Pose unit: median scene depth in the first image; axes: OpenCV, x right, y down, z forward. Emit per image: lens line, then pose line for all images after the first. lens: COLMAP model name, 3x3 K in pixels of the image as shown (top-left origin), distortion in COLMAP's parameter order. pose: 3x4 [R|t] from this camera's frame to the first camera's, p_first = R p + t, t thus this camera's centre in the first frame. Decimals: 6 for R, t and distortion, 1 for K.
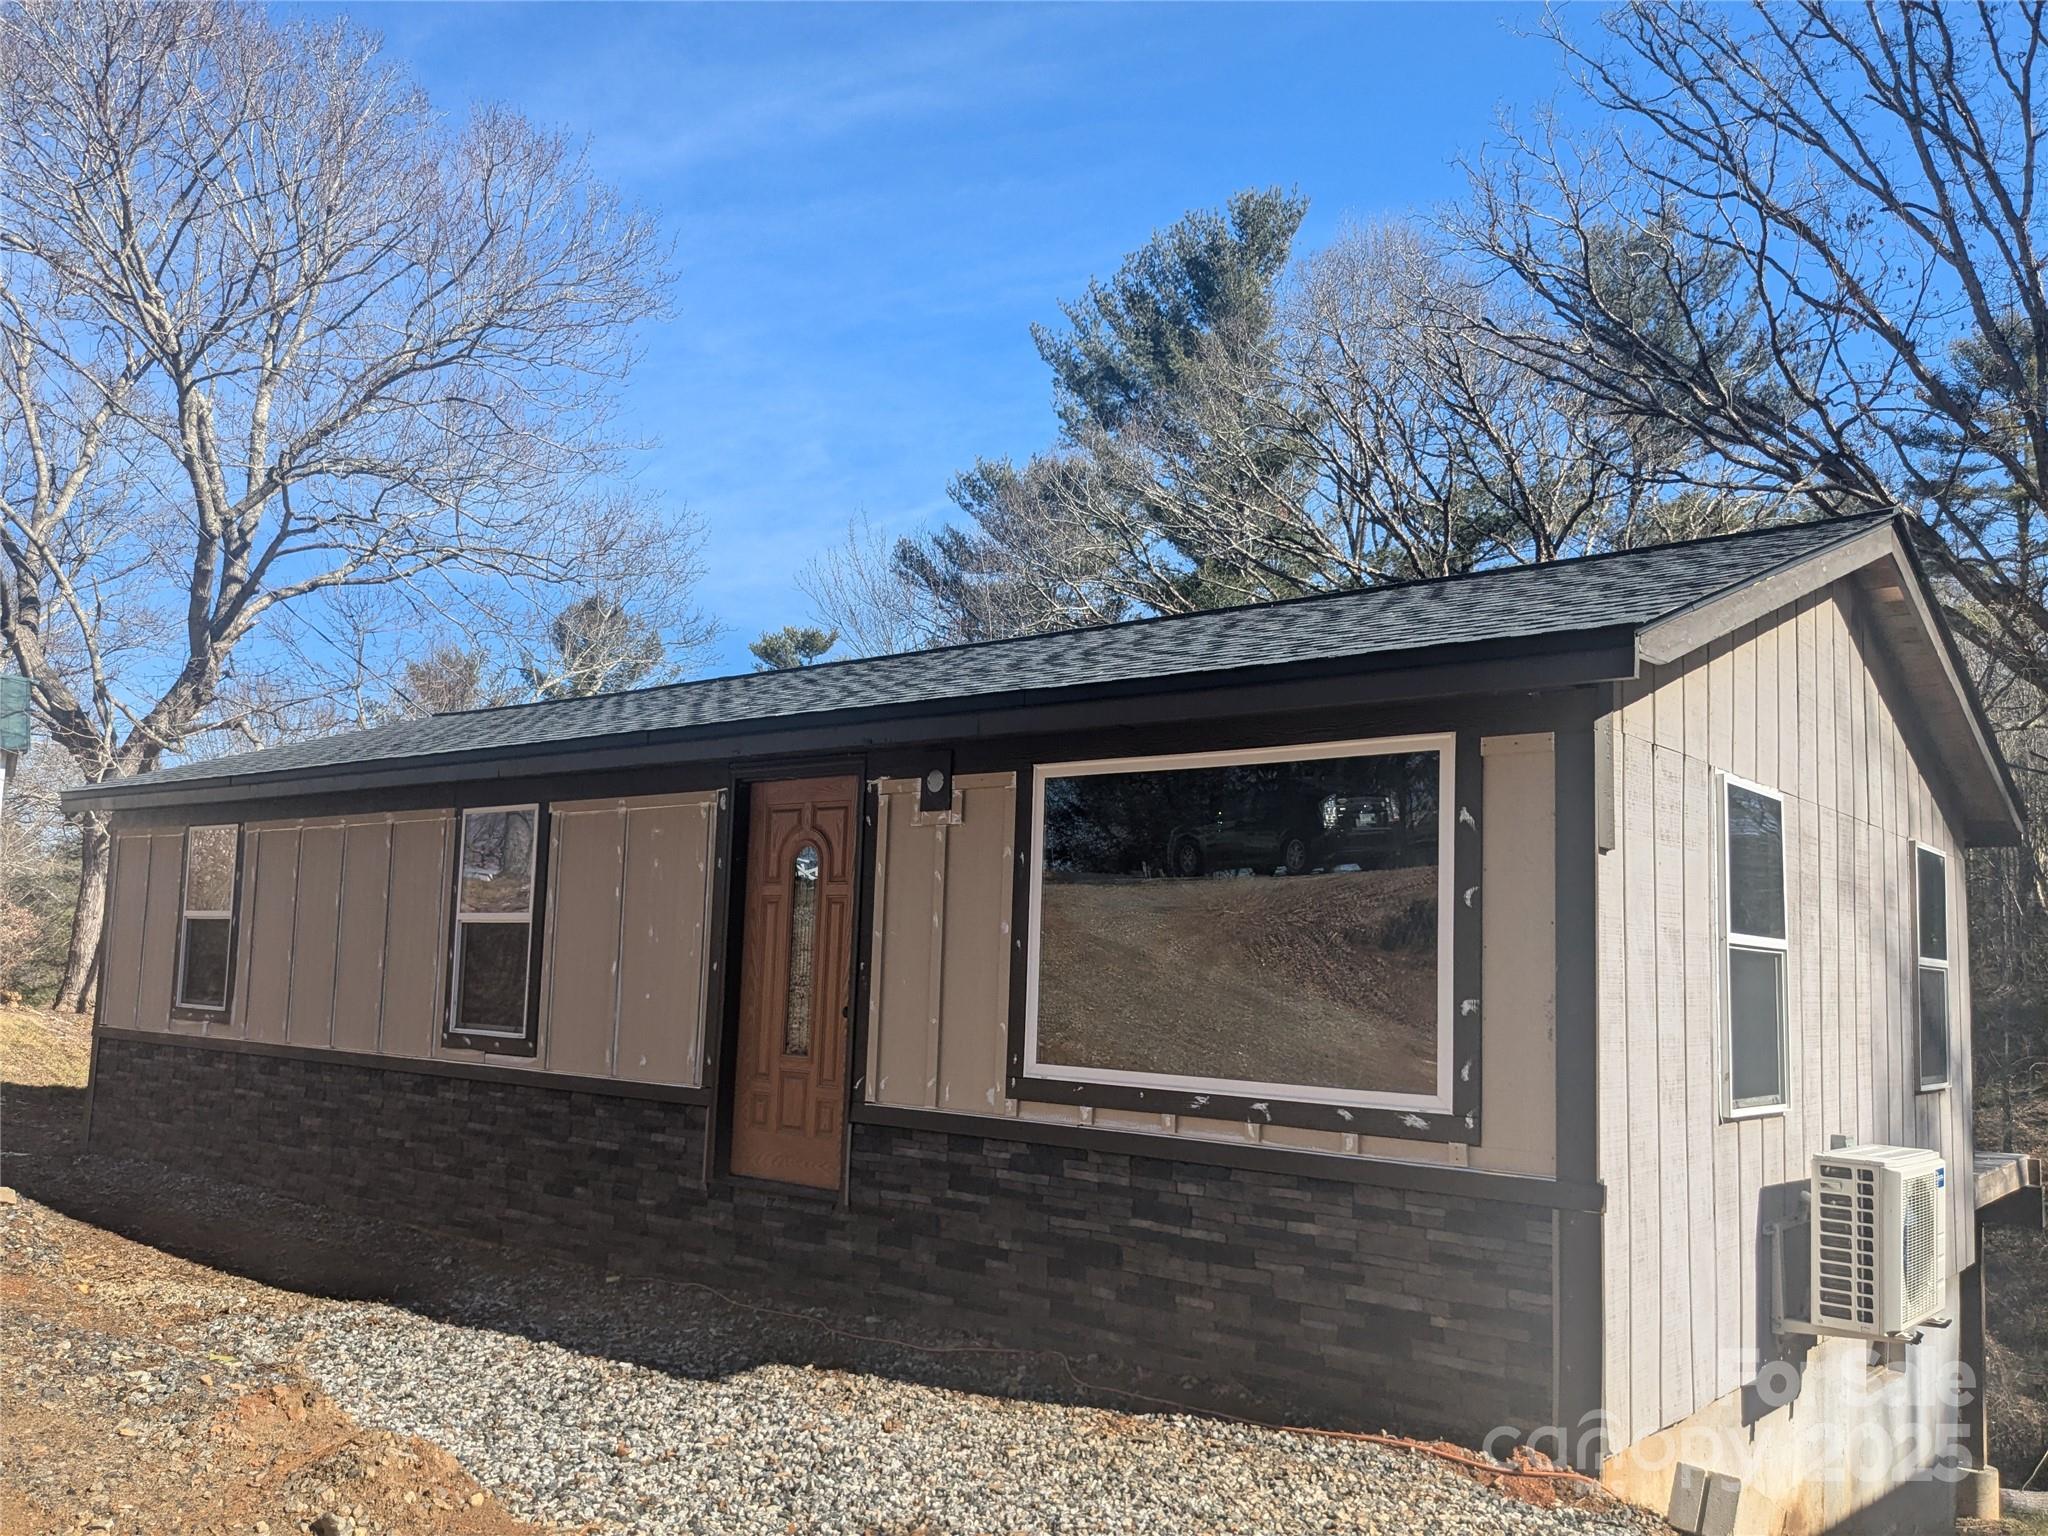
lens RADIAL K [[1627.0, 0, 1030.5], [0, 1627.0, 792.2], [0, 0, 1]] dist [0.046989, -0.090696]
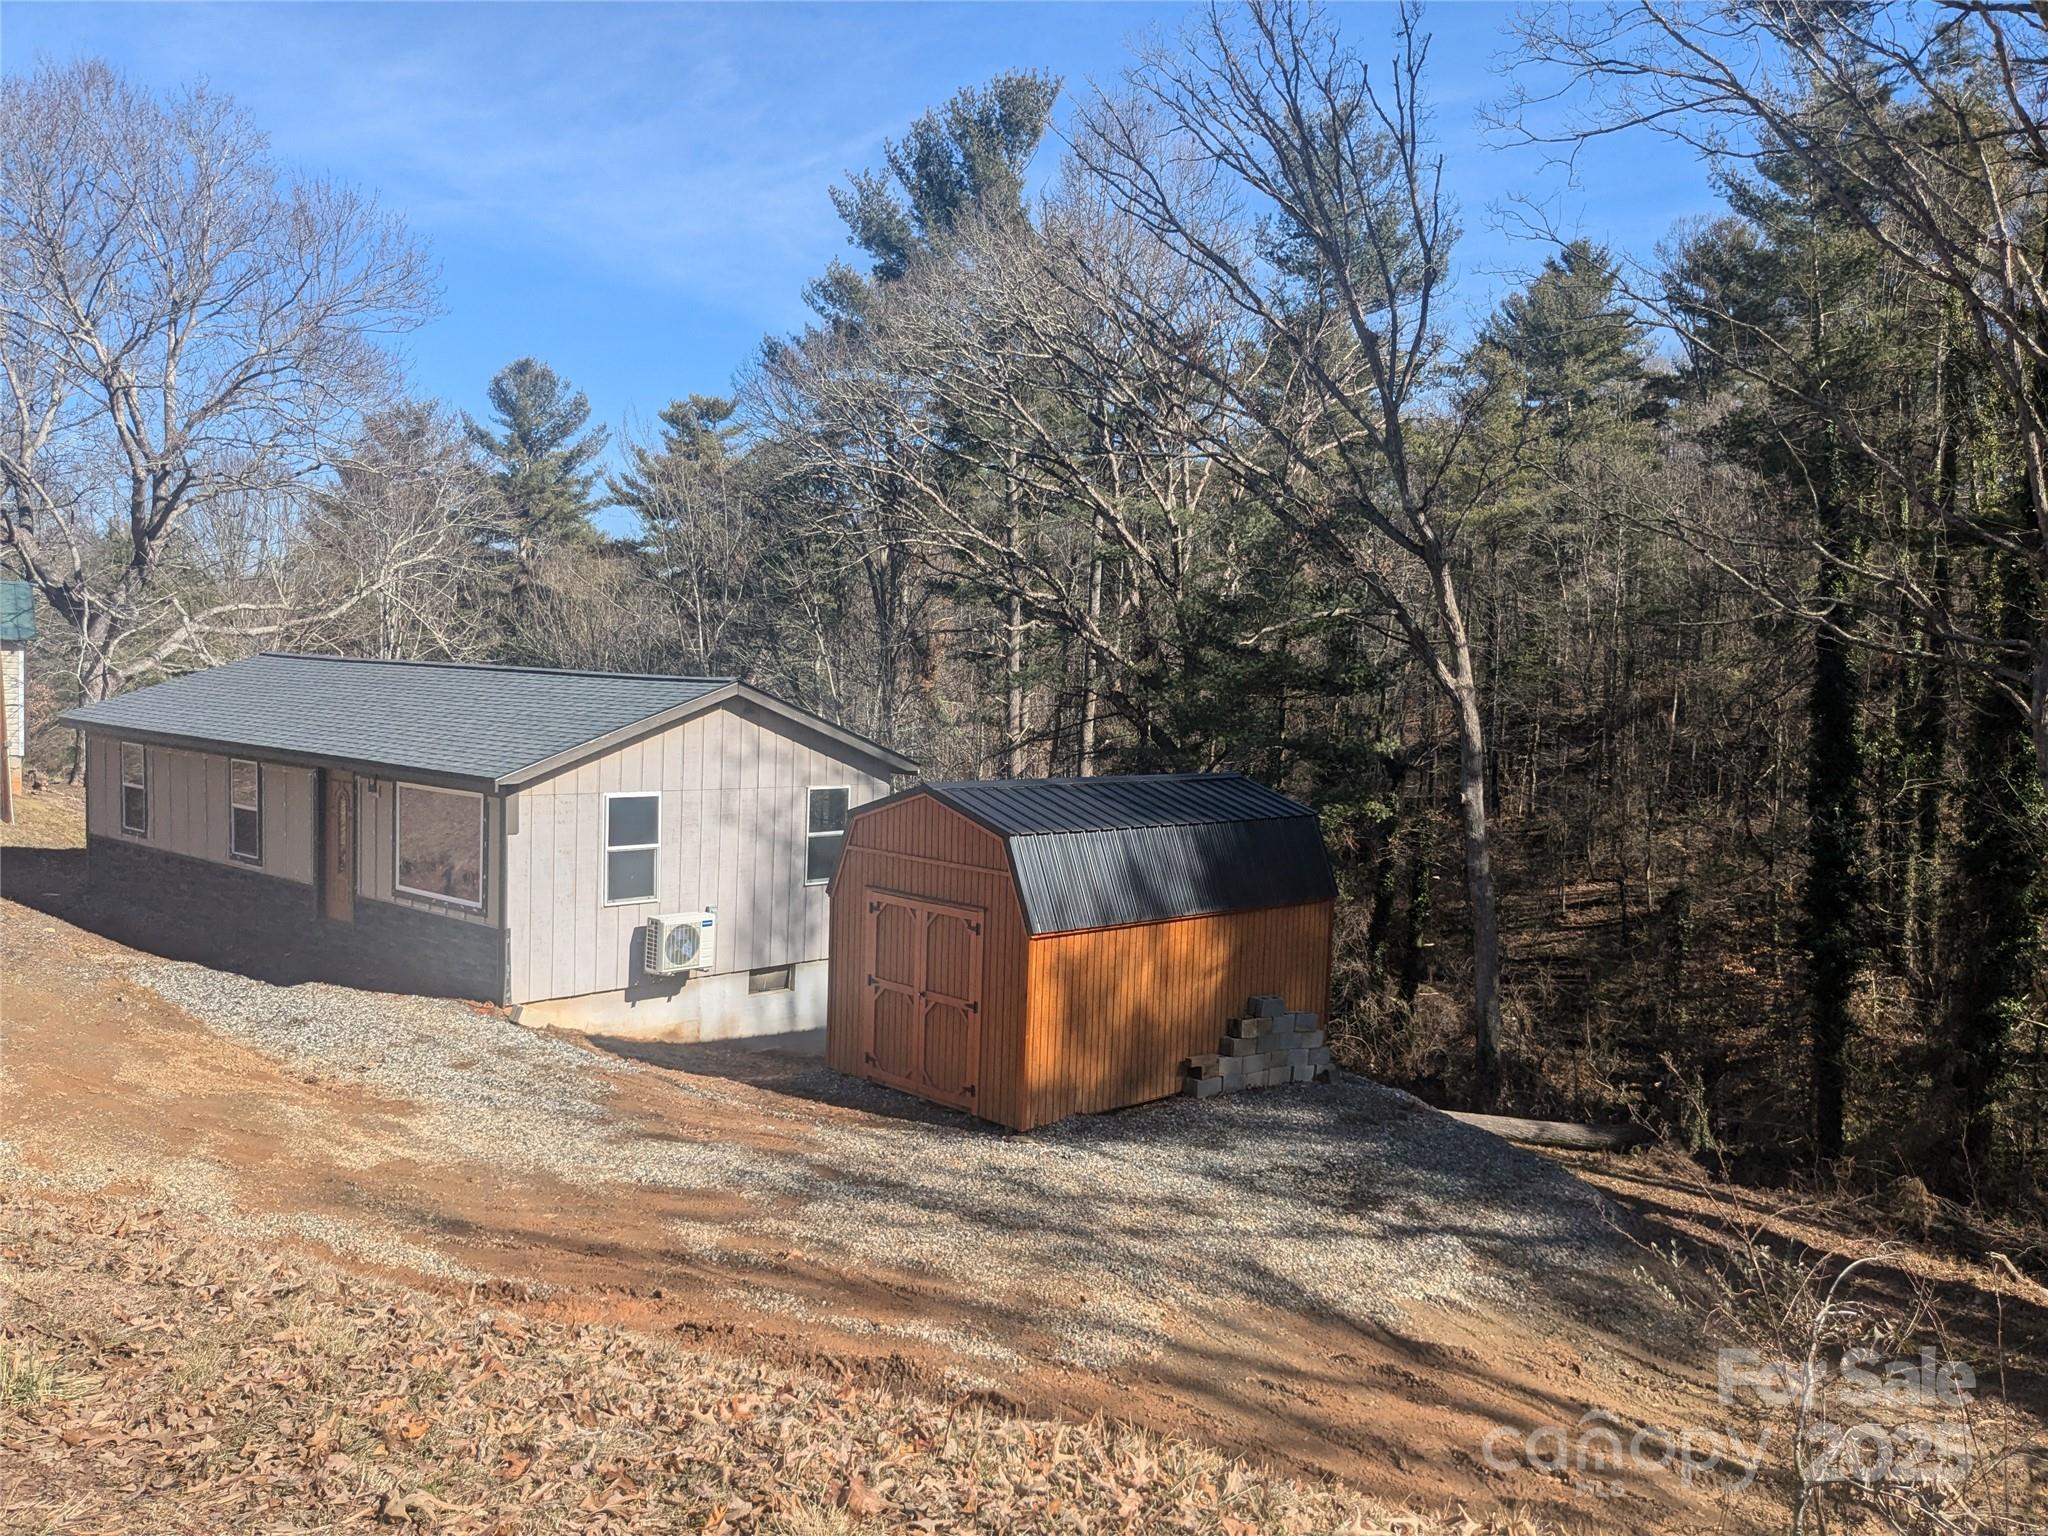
lens RADIAL K [[1605.9, 0, 1025.1], [0, 1605.9, 781.5], [0, 0, 1]] dist [0.043366, -0.088803]
pose [[0.999984, 0.004581, -0.003234, 0.882196], [-0.003927, 0.983789, 0.179286, -0.417985], [0.004003, -0.179270, 0.983792, -1.403387]]
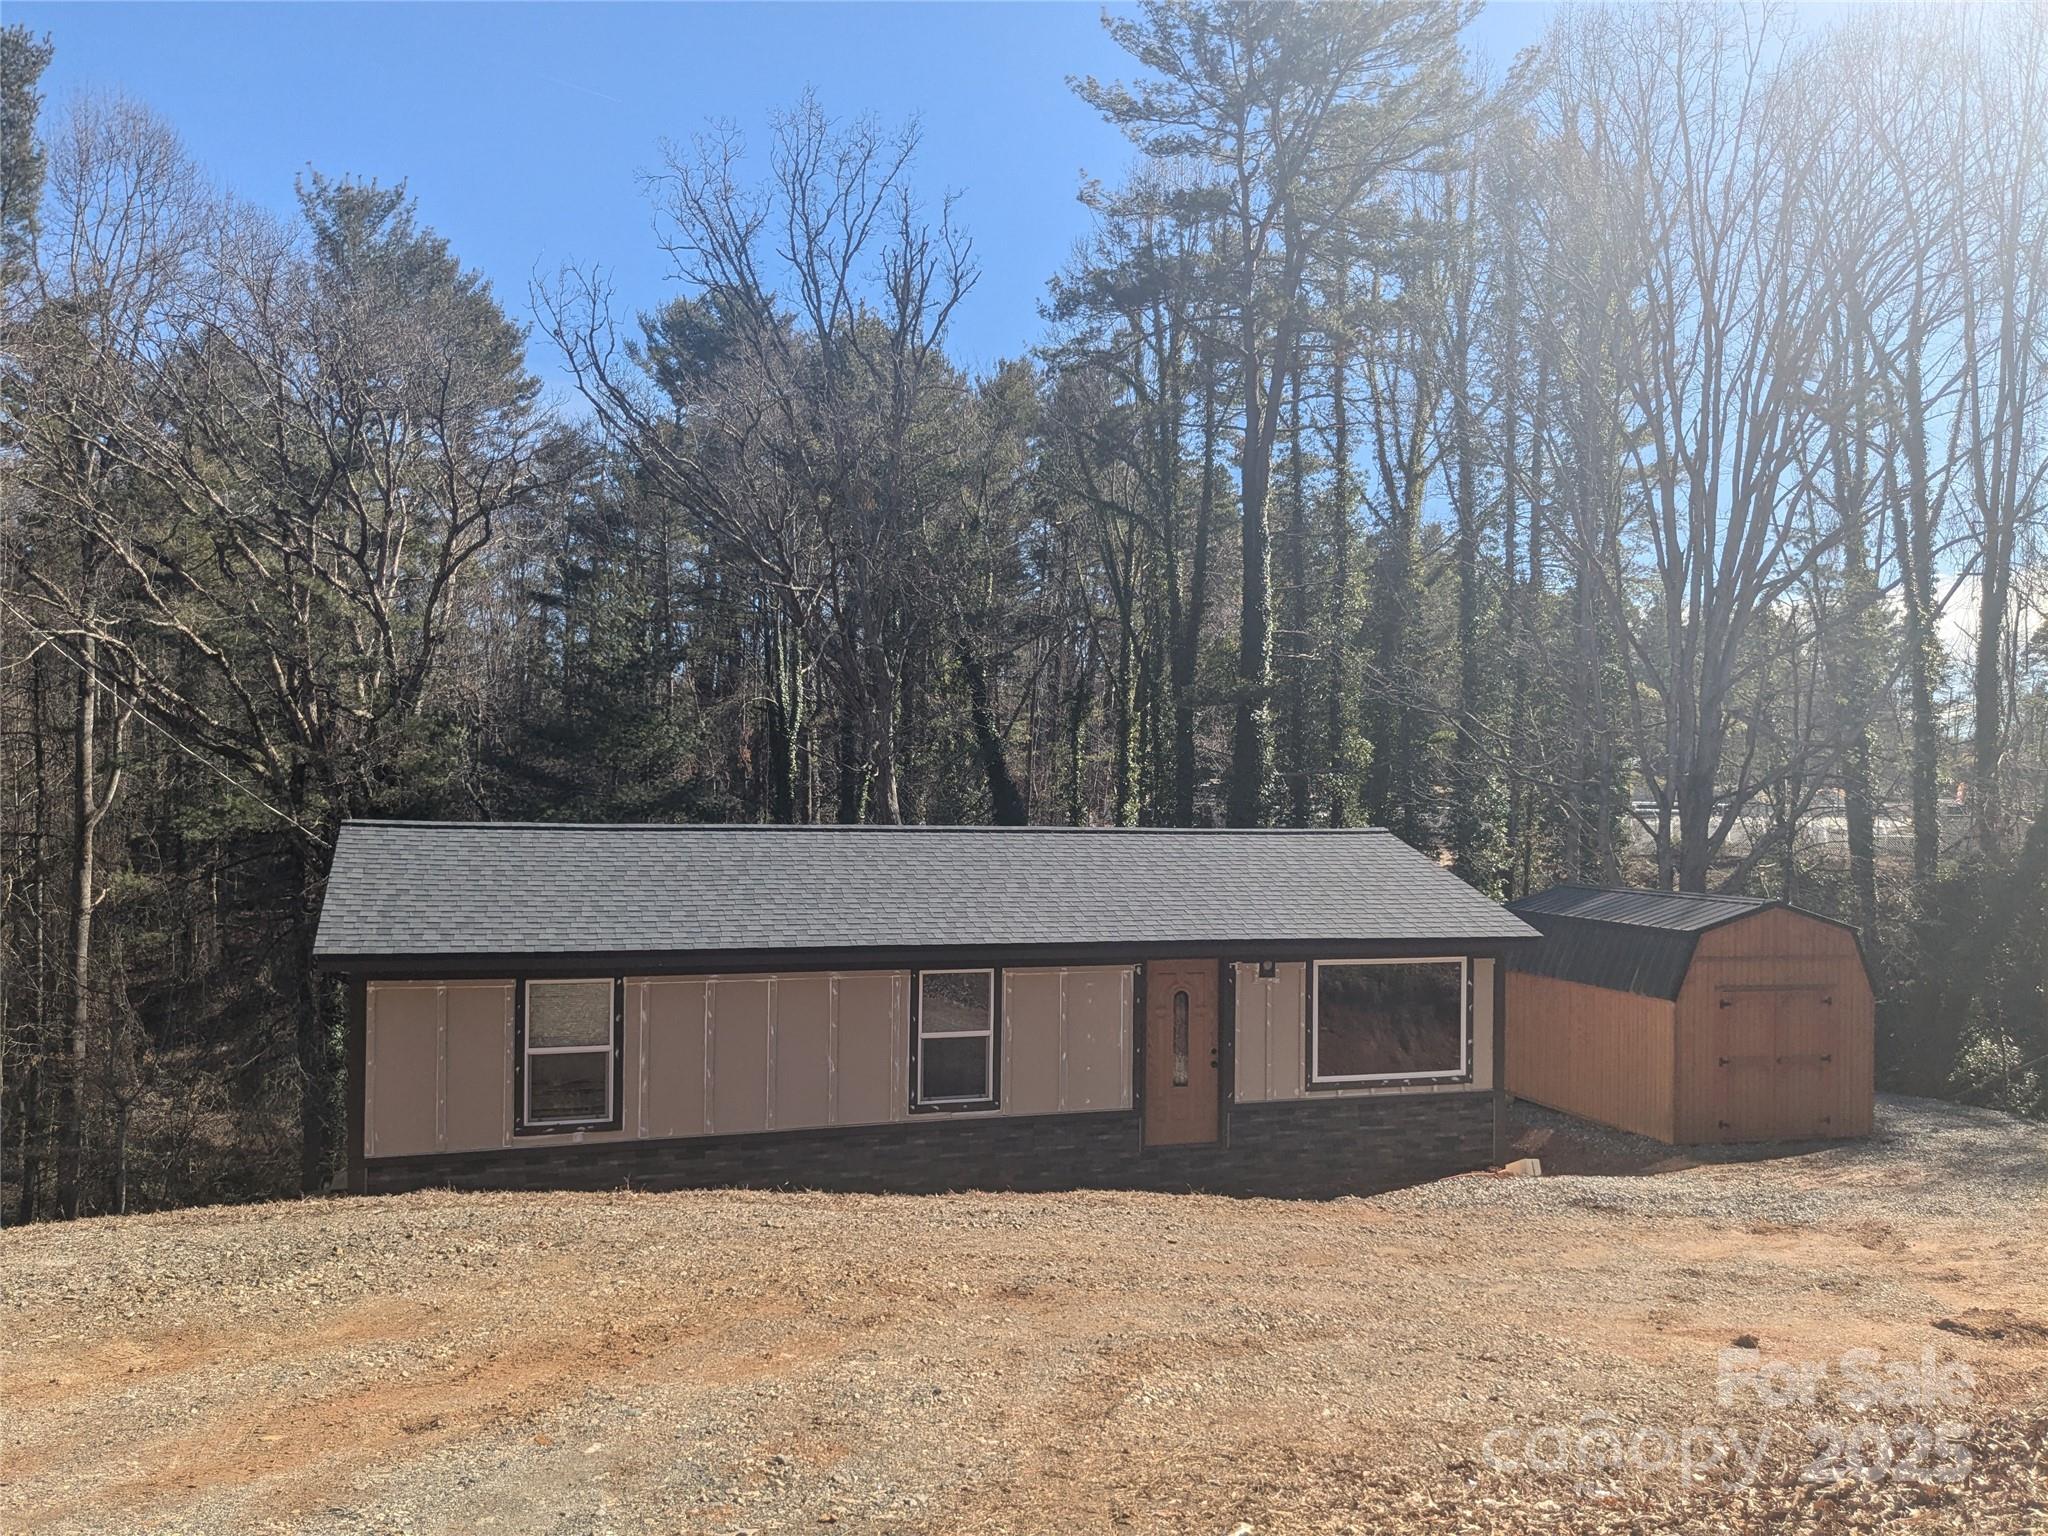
lens RADIAL K [[1589.5, 0, 997.7], [0, 1589.5, 773.6], [0, 0, 1]] dist [0.045771, -0.078928]
pose [[0.514767, -0.001226, 0.857329, -1.897072], [-0.085733, 0.994913, 0.052900, -0.314674], [-0.853033, -0.100733, 0.512043, 0.142097]]
